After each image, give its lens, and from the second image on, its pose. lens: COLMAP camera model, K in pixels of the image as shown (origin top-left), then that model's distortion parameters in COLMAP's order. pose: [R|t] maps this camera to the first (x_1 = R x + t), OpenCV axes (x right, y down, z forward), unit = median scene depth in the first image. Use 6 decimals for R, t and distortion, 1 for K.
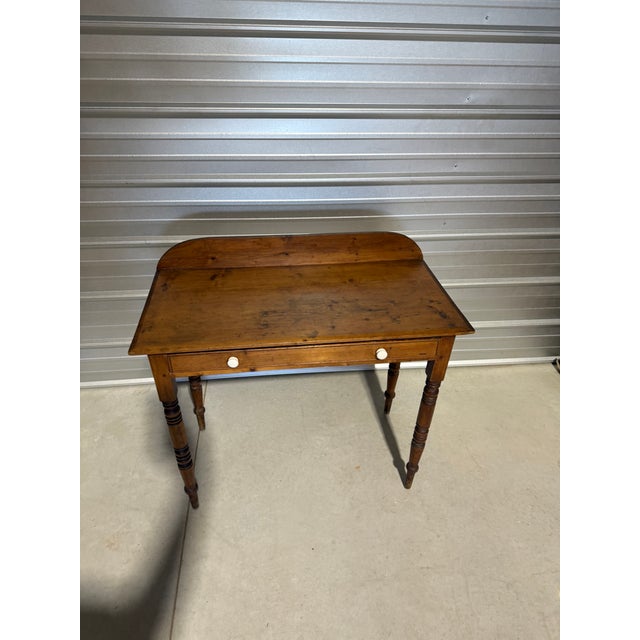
lens RADIAL K [[457.6, 0, 316.4], [0, 457.6, 318.1], [0, 0, 1]] dist [0.031551, -0.047219]
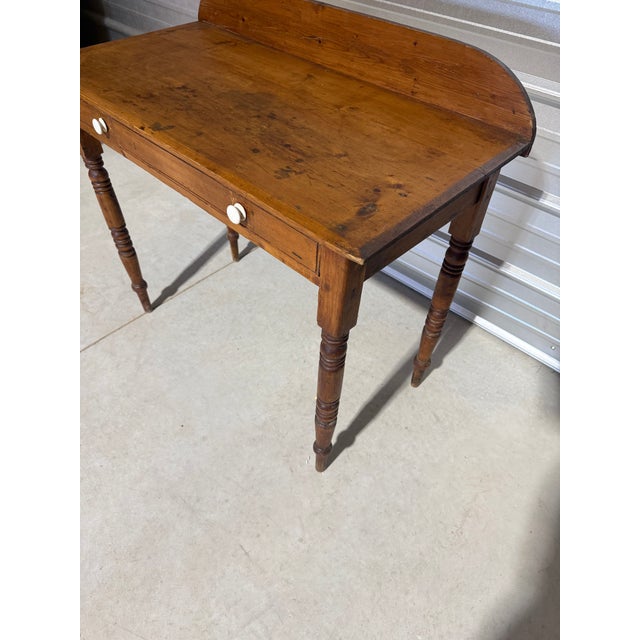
lens RADIAL K [[463.3, 0, 326.0], [0, 463.3, 314.0], [0, 0, 1]] dist [0.026043, -0.041742]
pose [[0.674732, 0.542637, -0.500282, 0.445437], [-0.436683, 0.839967, 0.322125, -0.033114], [0.595017, 0.001117, 0.803712, 0.476710]]
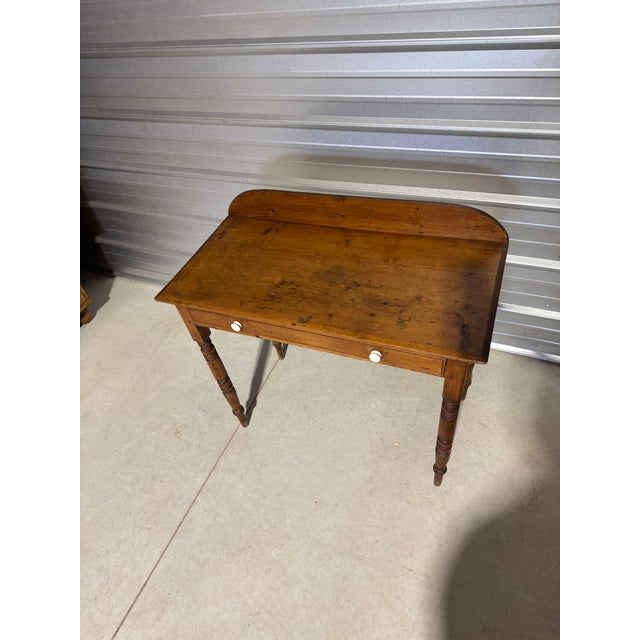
lens RADIAL K [[457.6, 0, 317.8], [0, 457.6, 319.2], [0, 0, 1]] dist [0.031551, -0.047219]
pose [[0.865449, 0.244130, -0.437492, 0.344158], [-0.140458, 0.956453, 0.255869, -0.169478], [0.480906, -0.159992, 0.862051, 0.147482]]
